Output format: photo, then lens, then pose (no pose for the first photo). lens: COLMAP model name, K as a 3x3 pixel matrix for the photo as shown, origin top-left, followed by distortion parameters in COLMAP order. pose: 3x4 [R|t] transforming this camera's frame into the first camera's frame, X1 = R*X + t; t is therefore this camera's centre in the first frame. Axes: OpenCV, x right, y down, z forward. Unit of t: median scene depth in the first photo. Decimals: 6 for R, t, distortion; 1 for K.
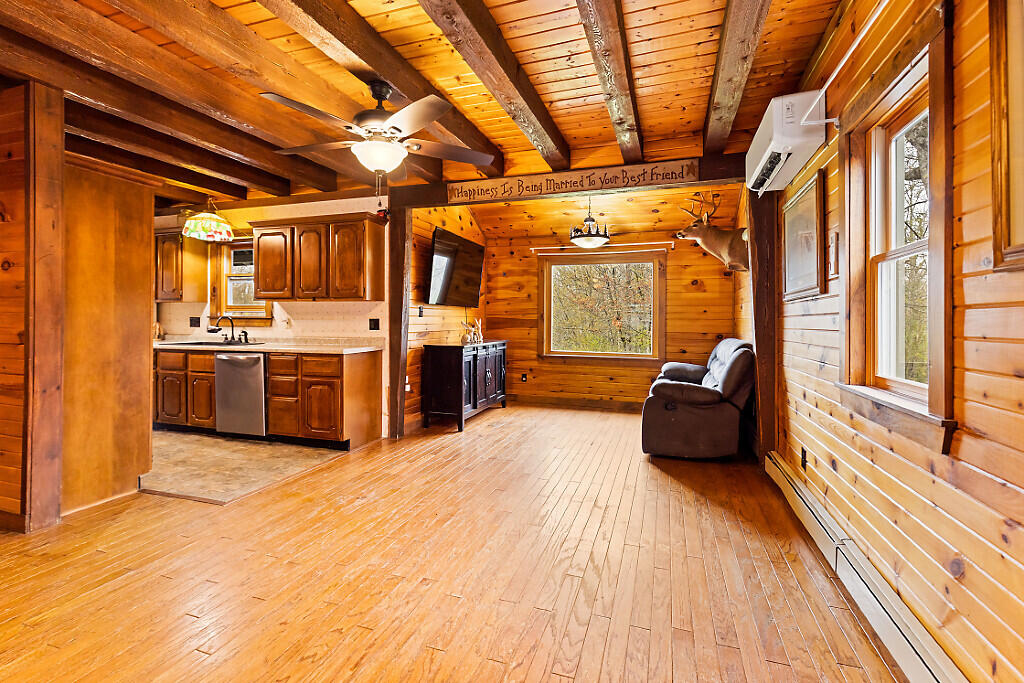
lens RADIAL K [[470.8, 0, 506.0], [0, 470.8, 318.7], [0, 0, 1]] dist [0.000491, -0.000118]
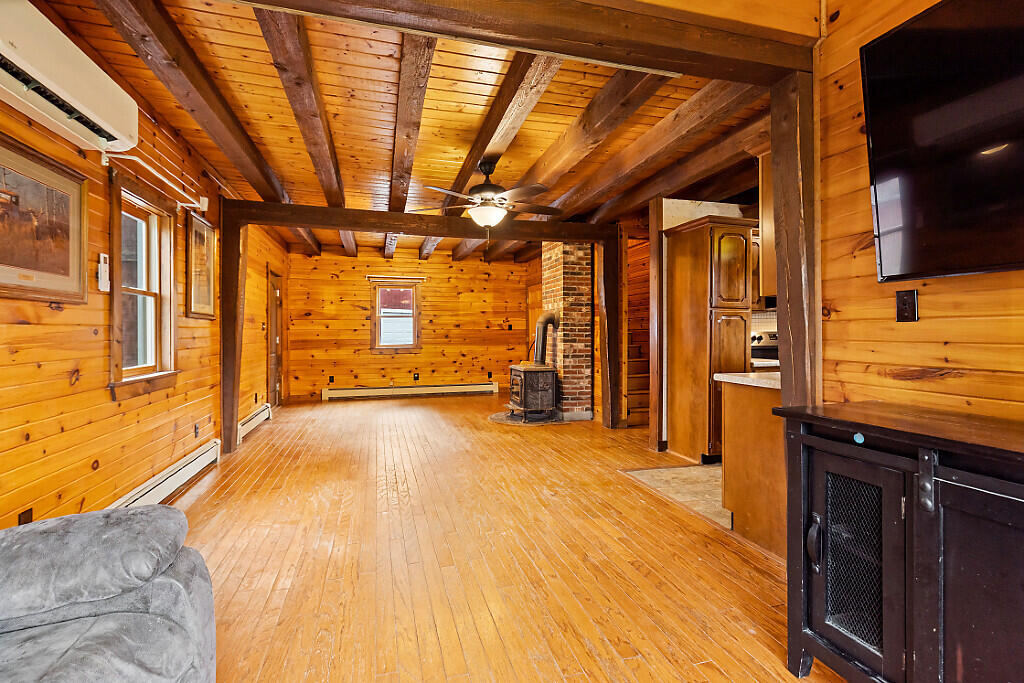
lens RADIAL K [[472.5, 0, 508.1], [0, 472.5, 335.3], [0, 0, 1]] dist [-0.000026, -0.000111]
pose [[-0.824190, 0.001950, -0.566311, 0.280693], [0.000633, 0.999997, 0.002522, 0.005527], [0.566314, 0.001720, -0.824188, 1.286808]]
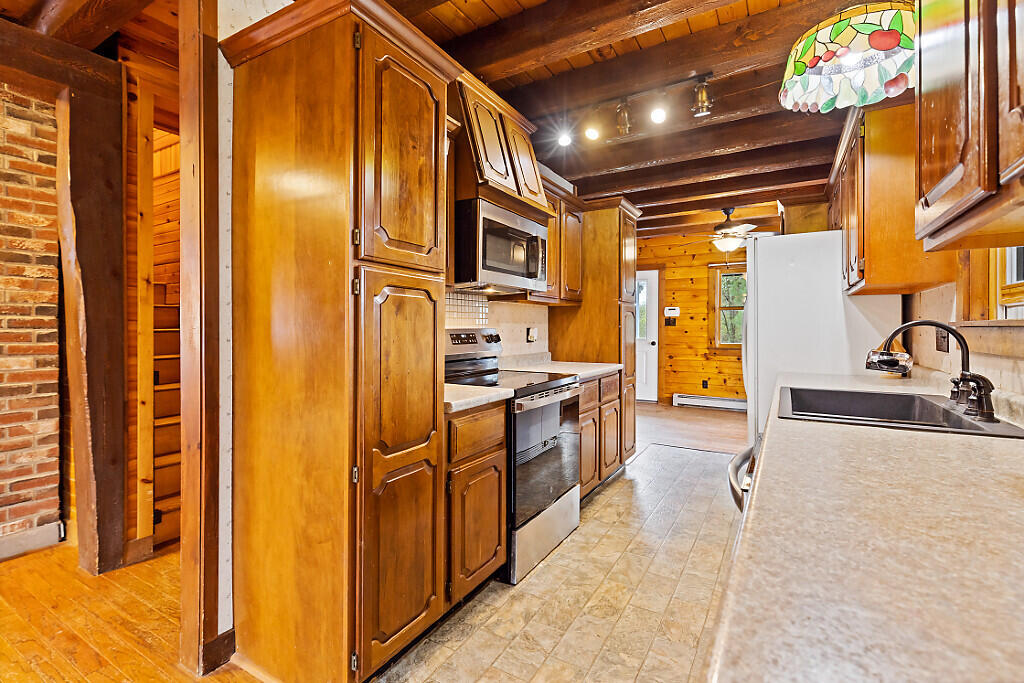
lens RADIAL K [[471.6, 0, 507.1], [0, 471.6, 330.5], [0, 0, 1]] dist [0.000966, -0.000292]
pose [[-0.208333, 0.002553, -0.978055, -0.279368], [0.000867, 0.999997, 0.002426, 0.001039], [0.978057, -0.000343, -0.208335, 0.916281]]
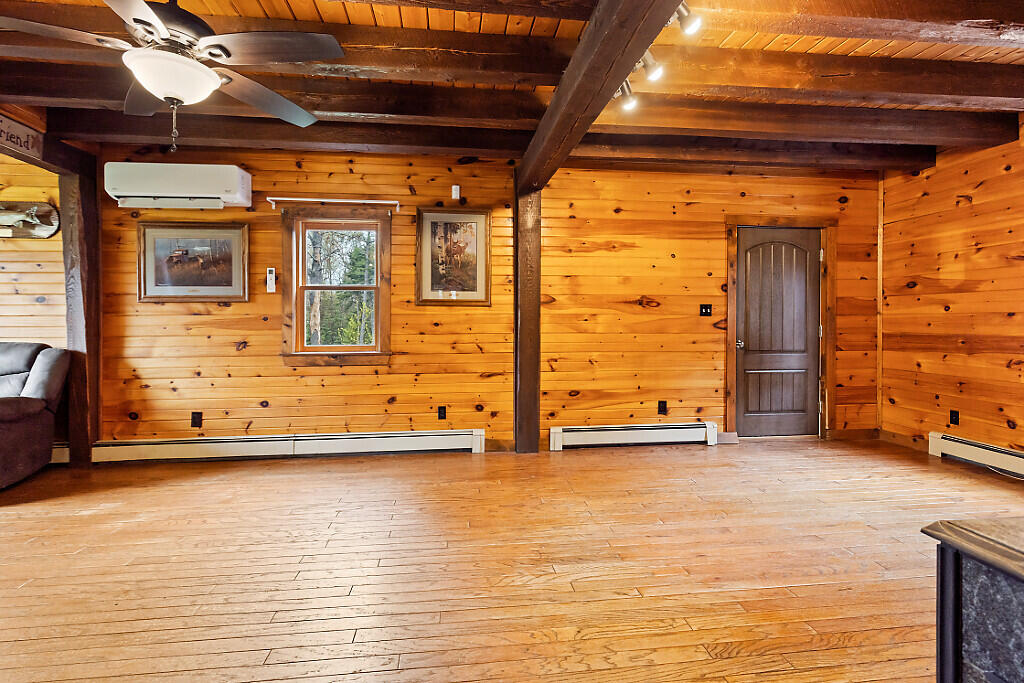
lens RADIAL K [[472.4, 0, 507.3], [0, 472.4, 321.6], [0, 0, 1]] dist [0.003283, -0.000395]
pose [[-0.430259, -0.008282, 0.902667, -0.642225], [-0.004129, 0.999966, 0.007207, -0.000918], [-0.902696, -0.000626, -0.430278, 0.500877]]
